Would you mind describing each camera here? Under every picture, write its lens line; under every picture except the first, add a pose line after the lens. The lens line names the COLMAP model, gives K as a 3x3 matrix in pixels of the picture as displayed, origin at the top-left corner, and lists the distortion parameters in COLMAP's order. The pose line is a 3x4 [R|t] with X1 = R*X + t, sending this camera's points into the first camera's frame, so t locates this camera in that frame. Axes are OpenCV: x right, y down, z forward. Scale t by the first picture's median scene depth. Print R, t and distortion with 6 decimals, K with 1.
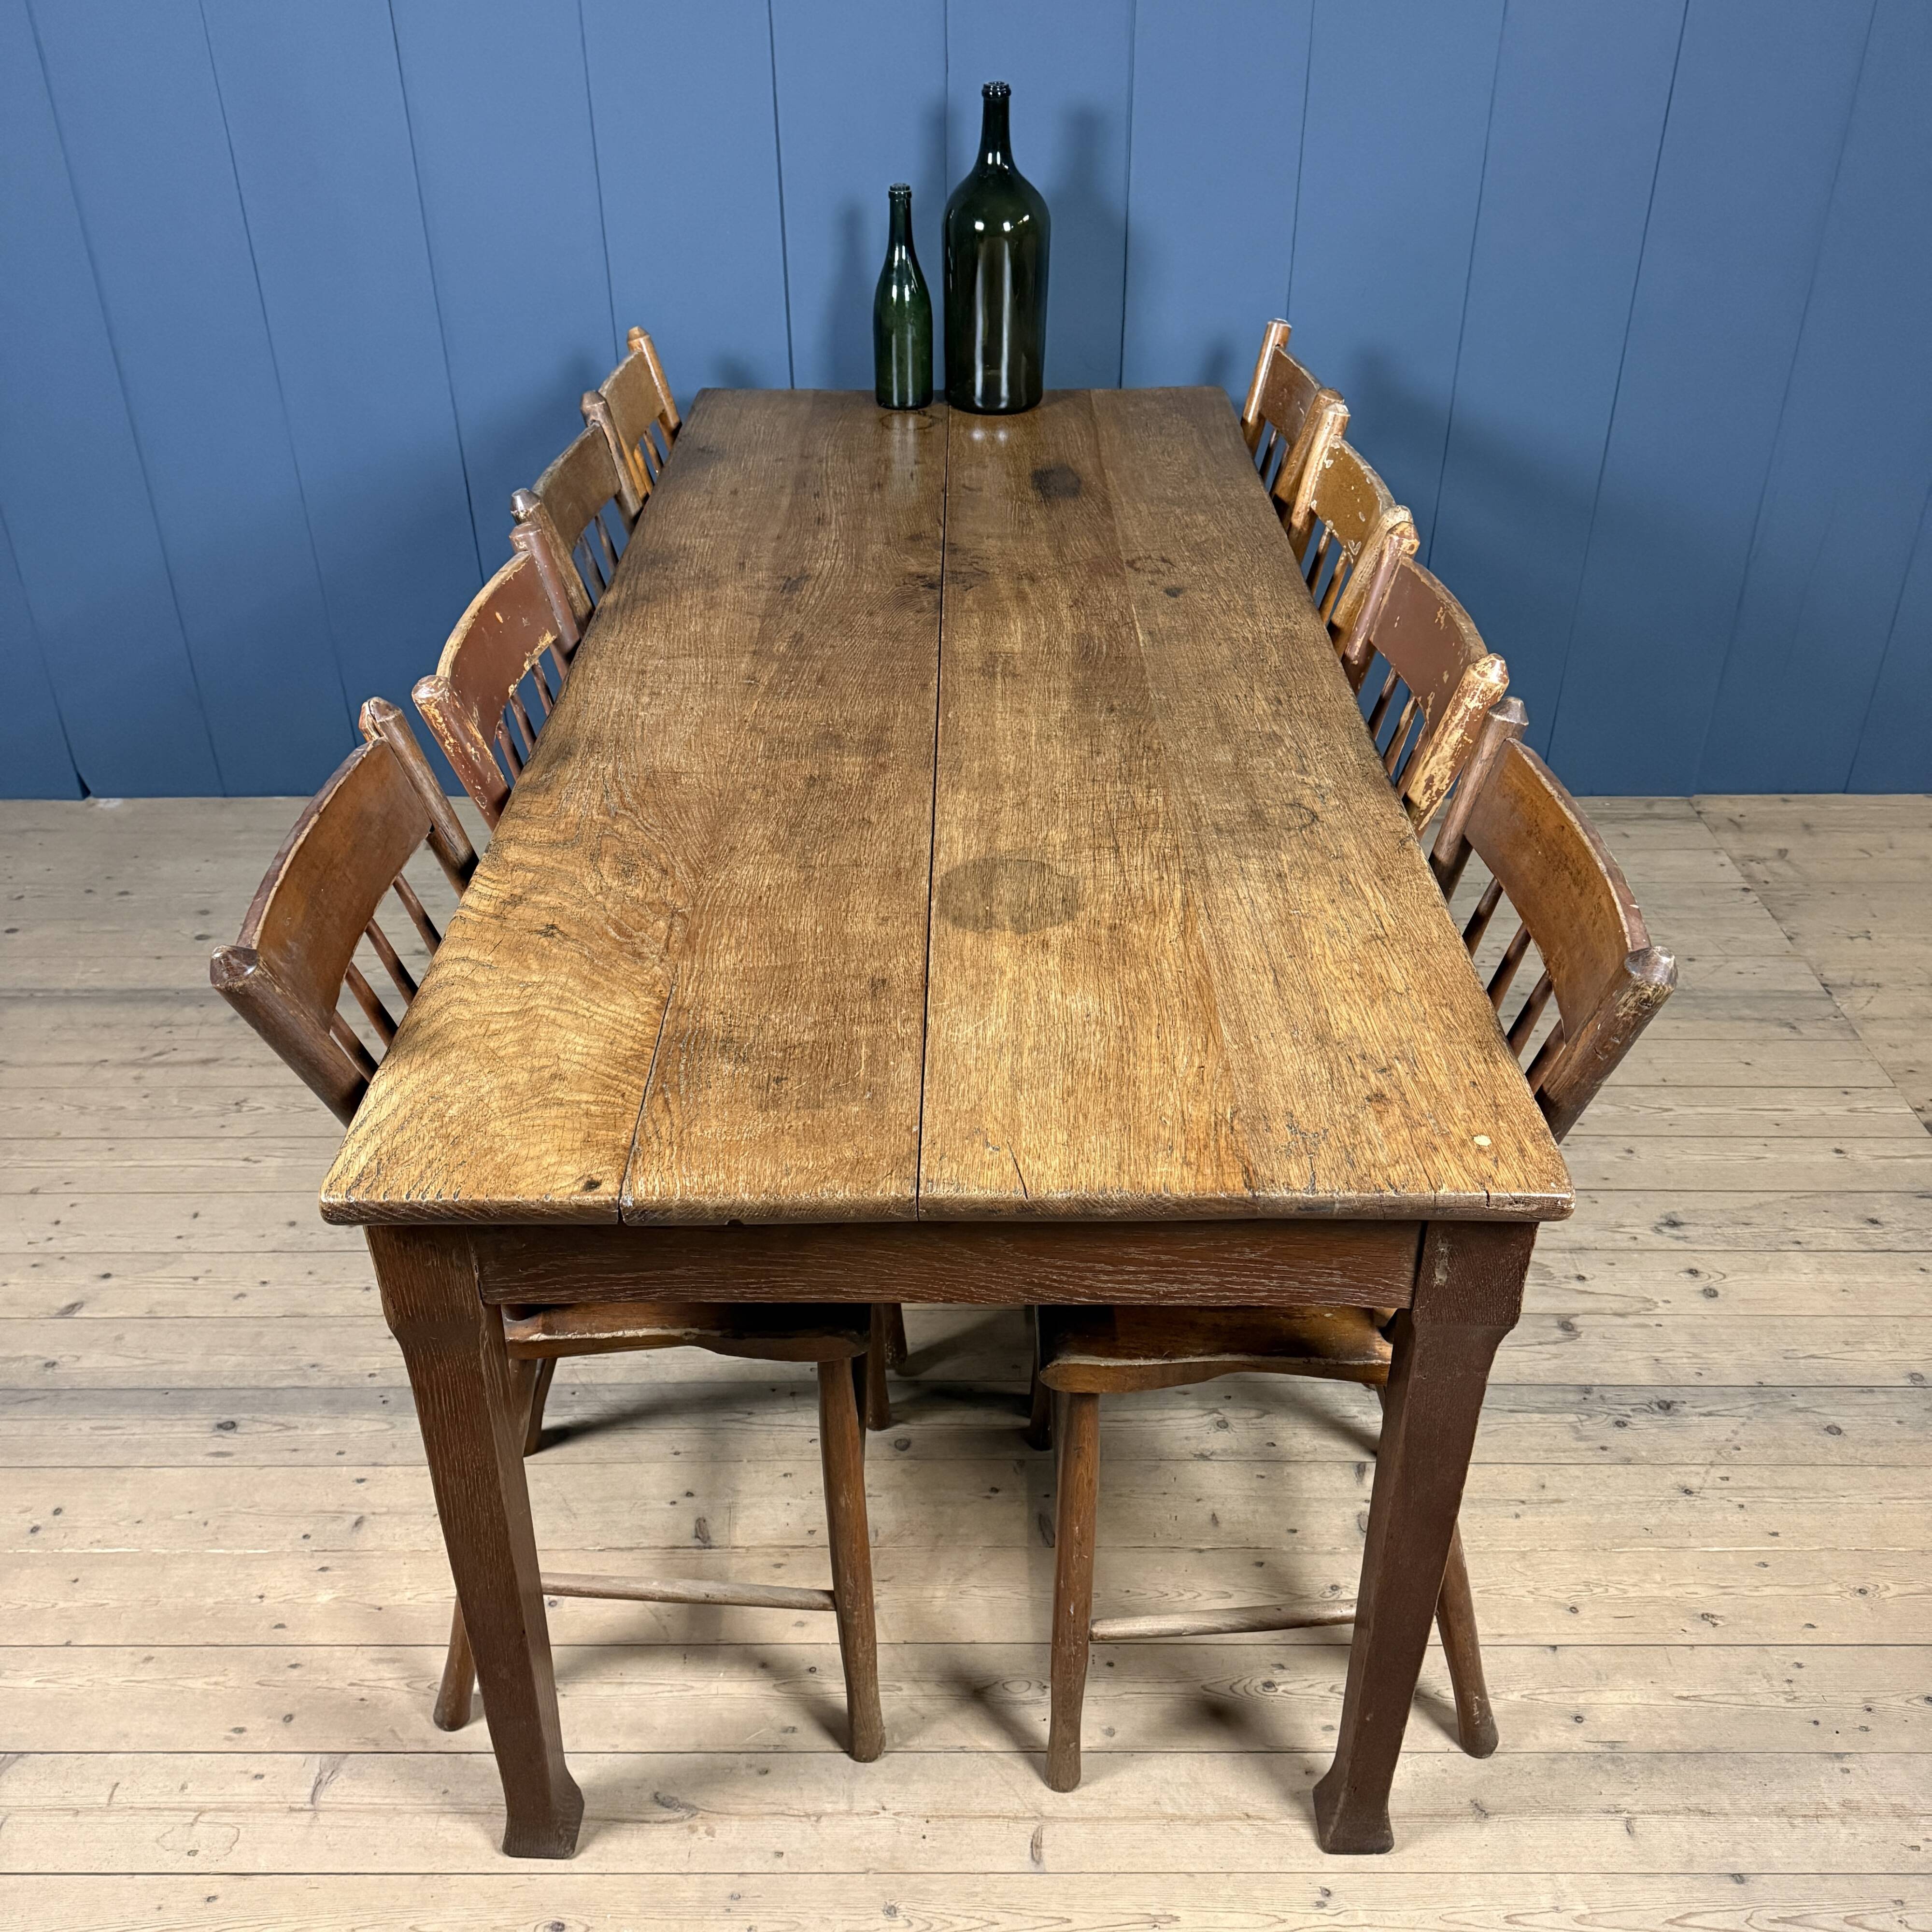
lens RADIAL K [[1817.0, 0, 969.4], [0, 1817.0, 958.4], [0, 0, 1]] dist [-0.005438, 0.000000]
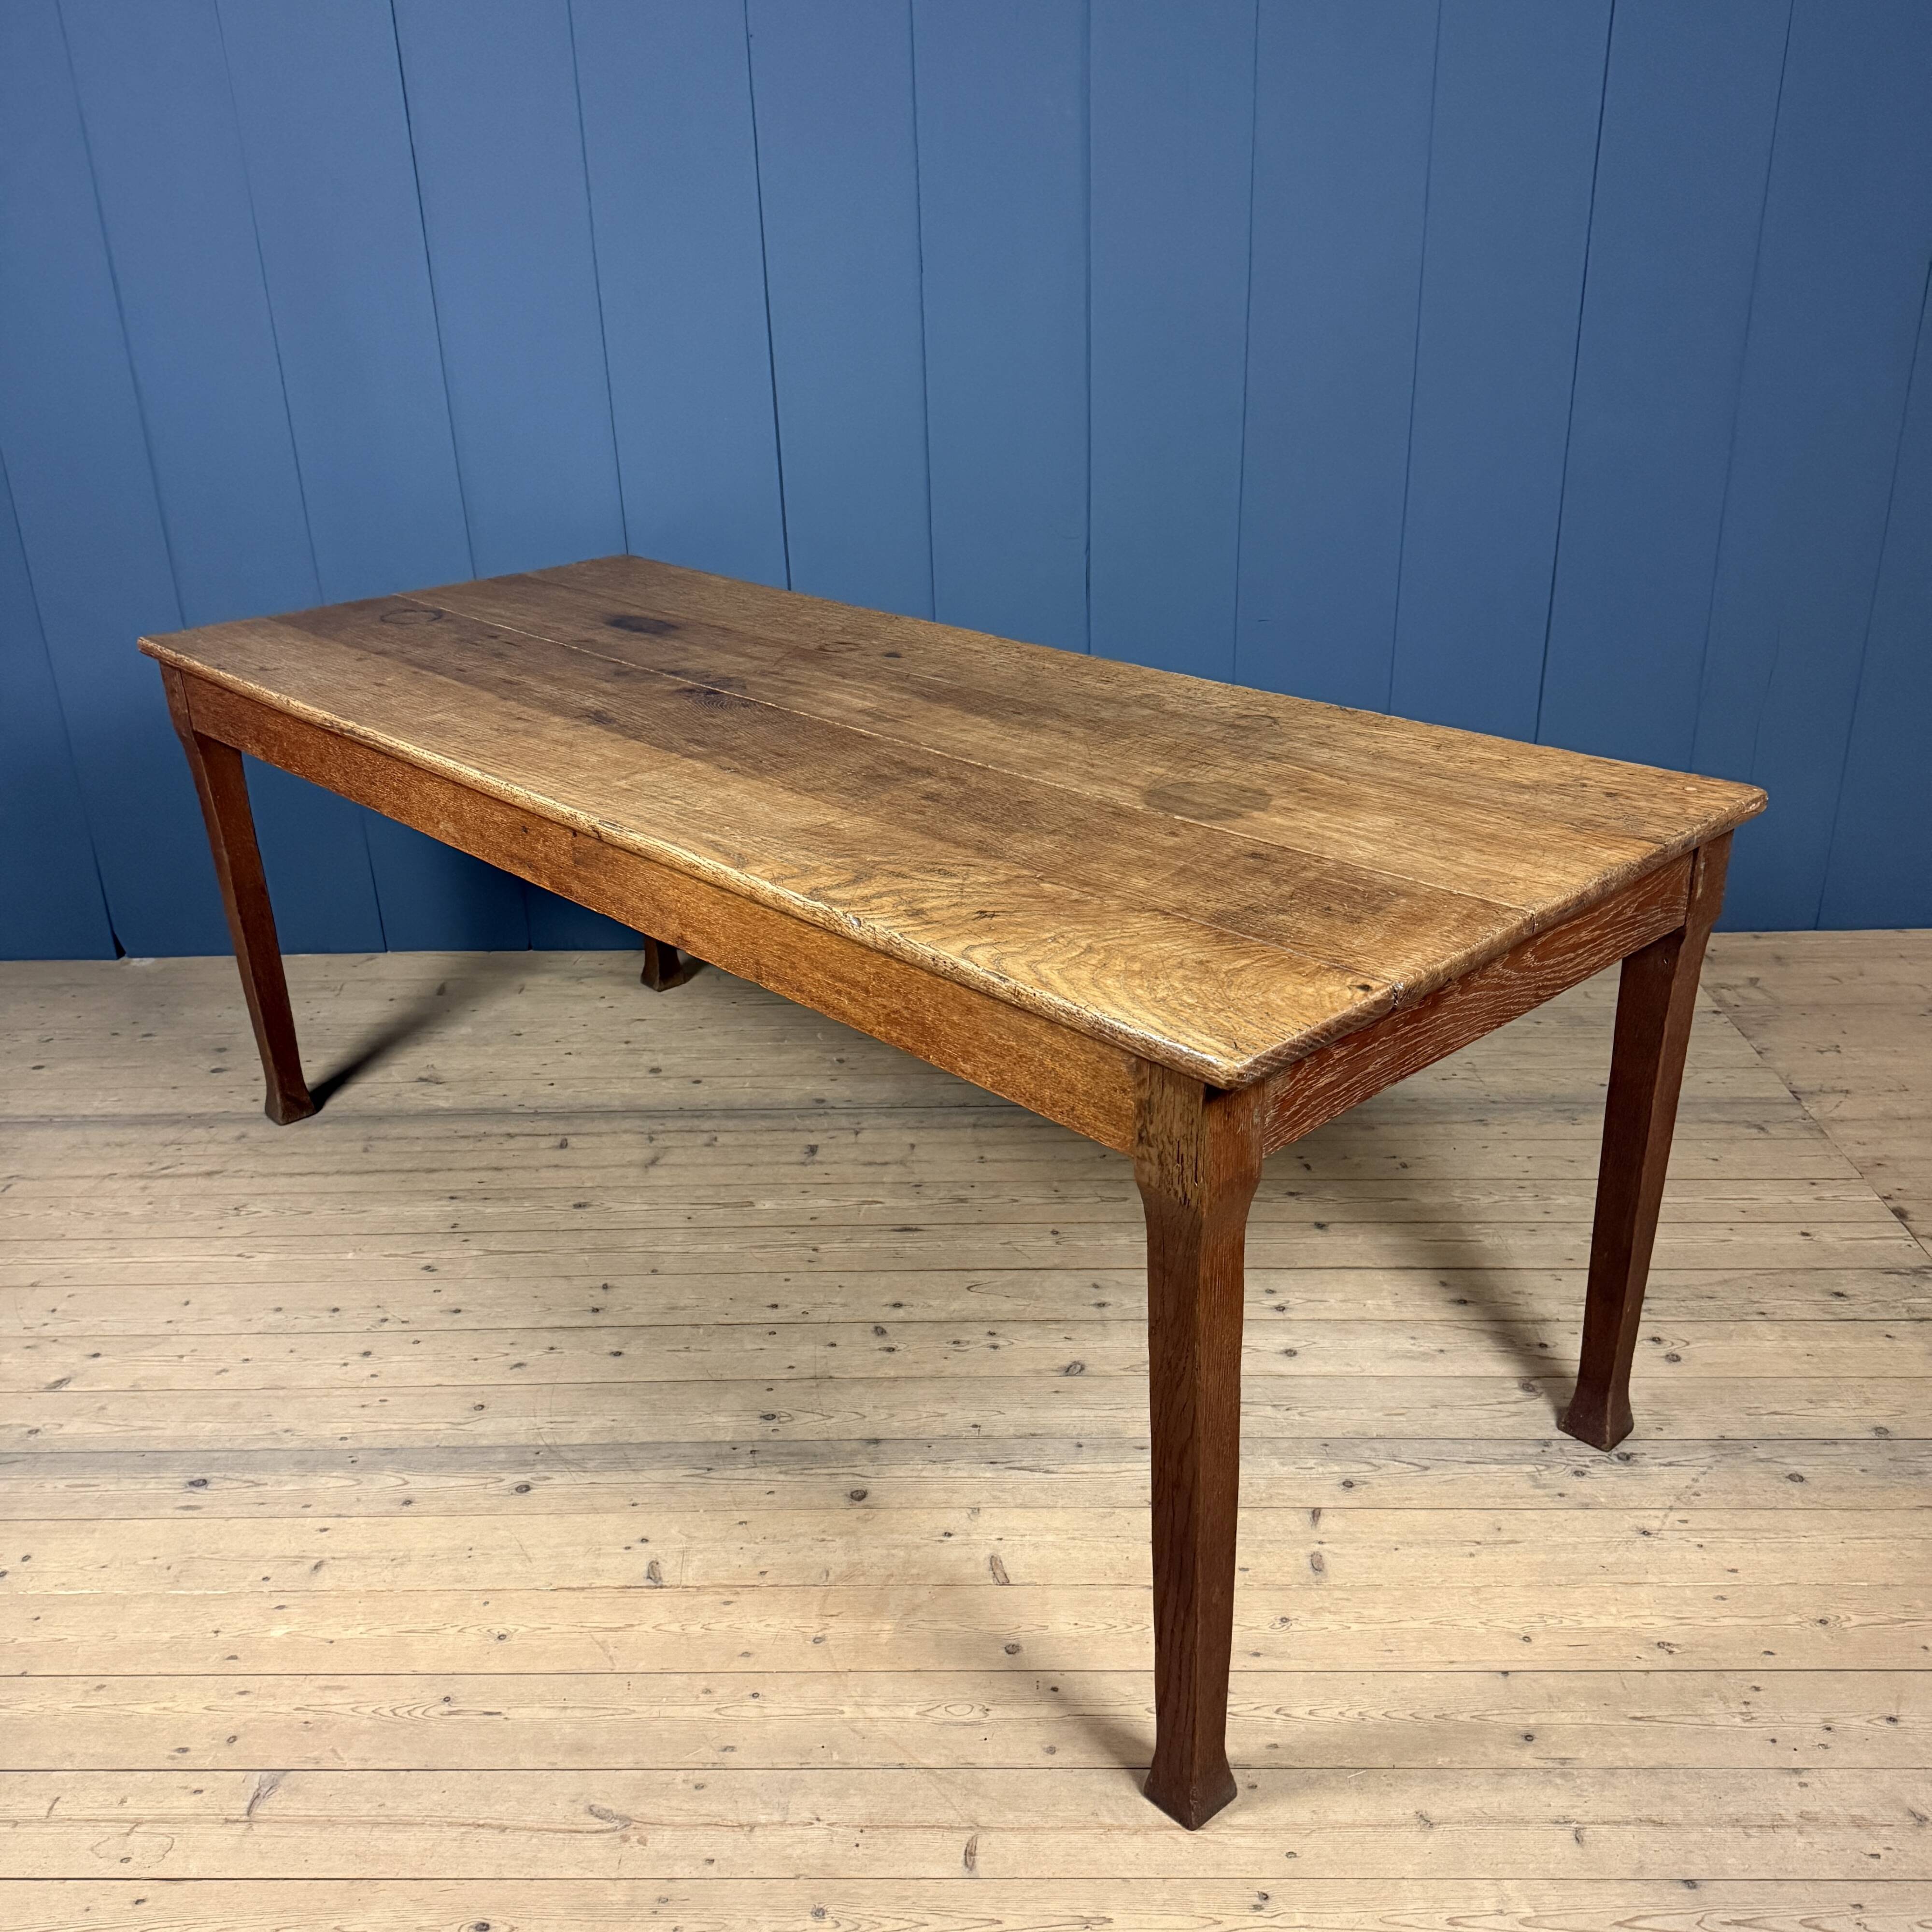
lens RADIAL K [[1817.0, 0, 965.3], [0, 1817.0, 954.1], [0, 0, 1]] dist [-0.005438, 0.000000]
pose [[0.999472, -0.013581, -0.029513, 0.058913], [0.008898, 0.988125, -0.153393, 0.132642], [0.031246, 0.153050, 0.987724, -0.040322]]
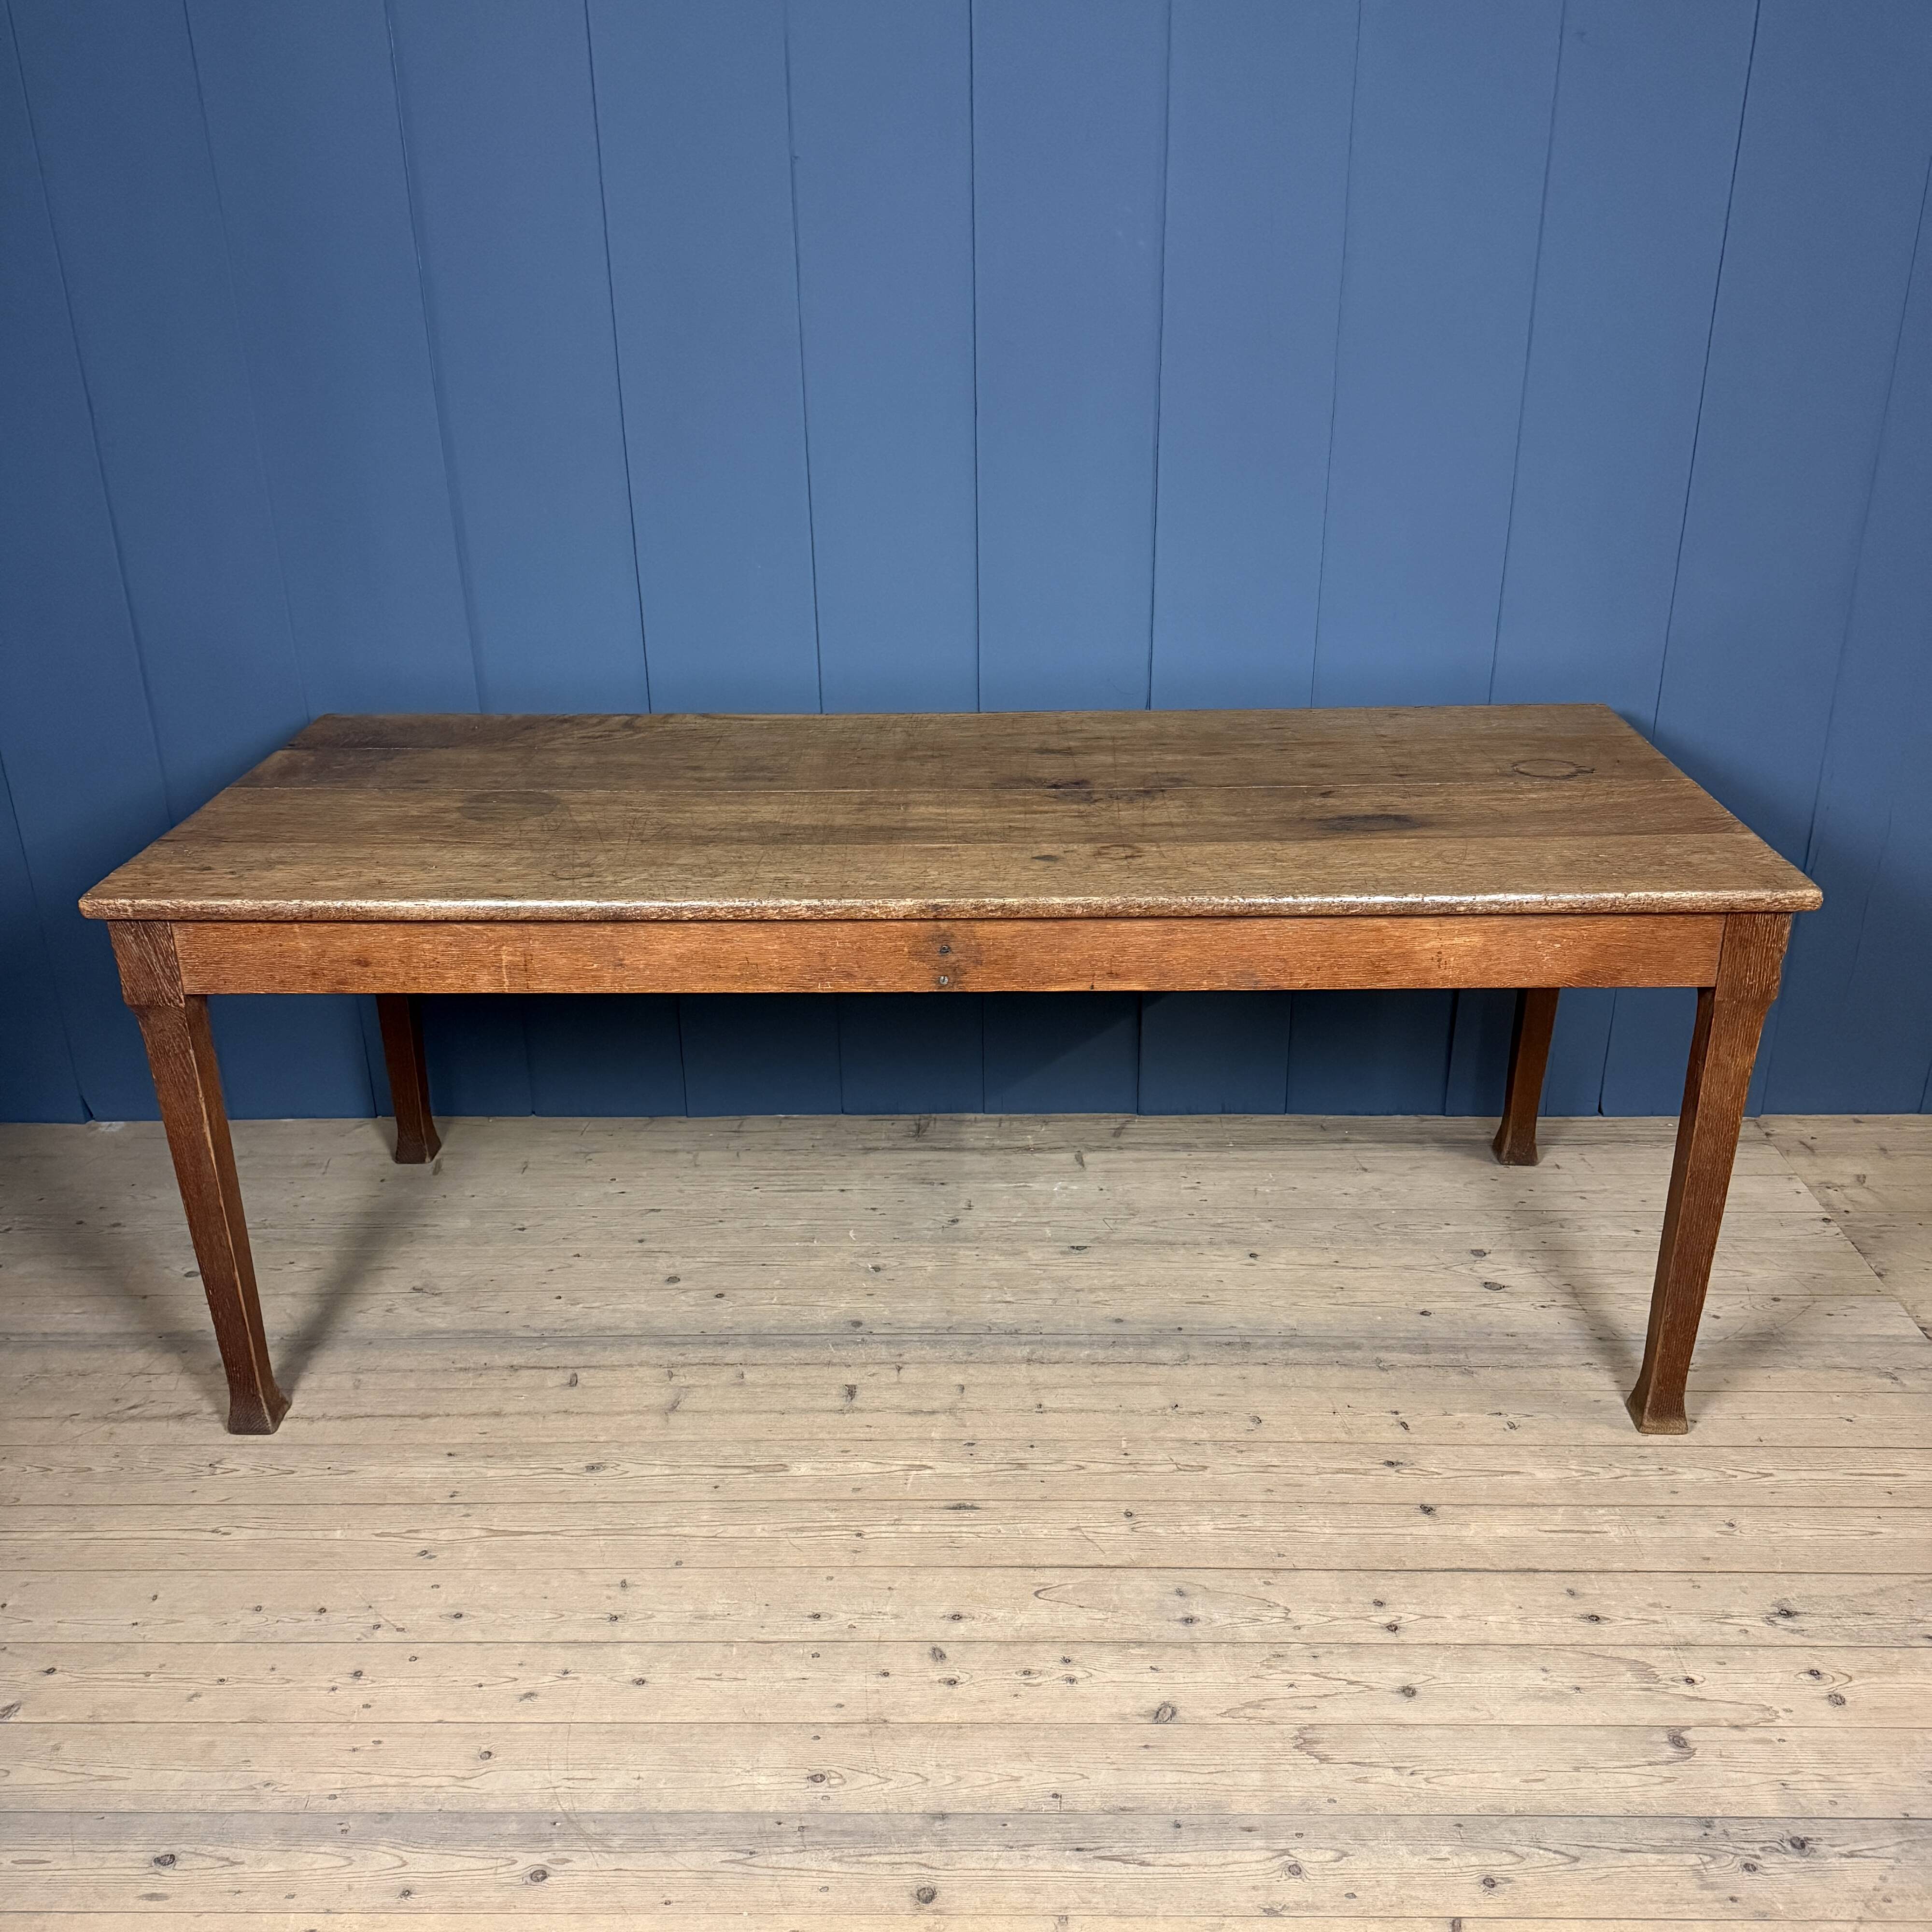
lens RADIAL K [[1817.0, 0, 963.3], [0, 1817.0, 954.3], [0, 0, 1]] dist [-0.005438, 0.000000]
pose [[0.999822, -0.003630, -0.018522, -0.001410], [0.000702, 0.987806, -0.155691, -0.044228], [0.018861, 0.155650, 0.987632, 0.068790]]
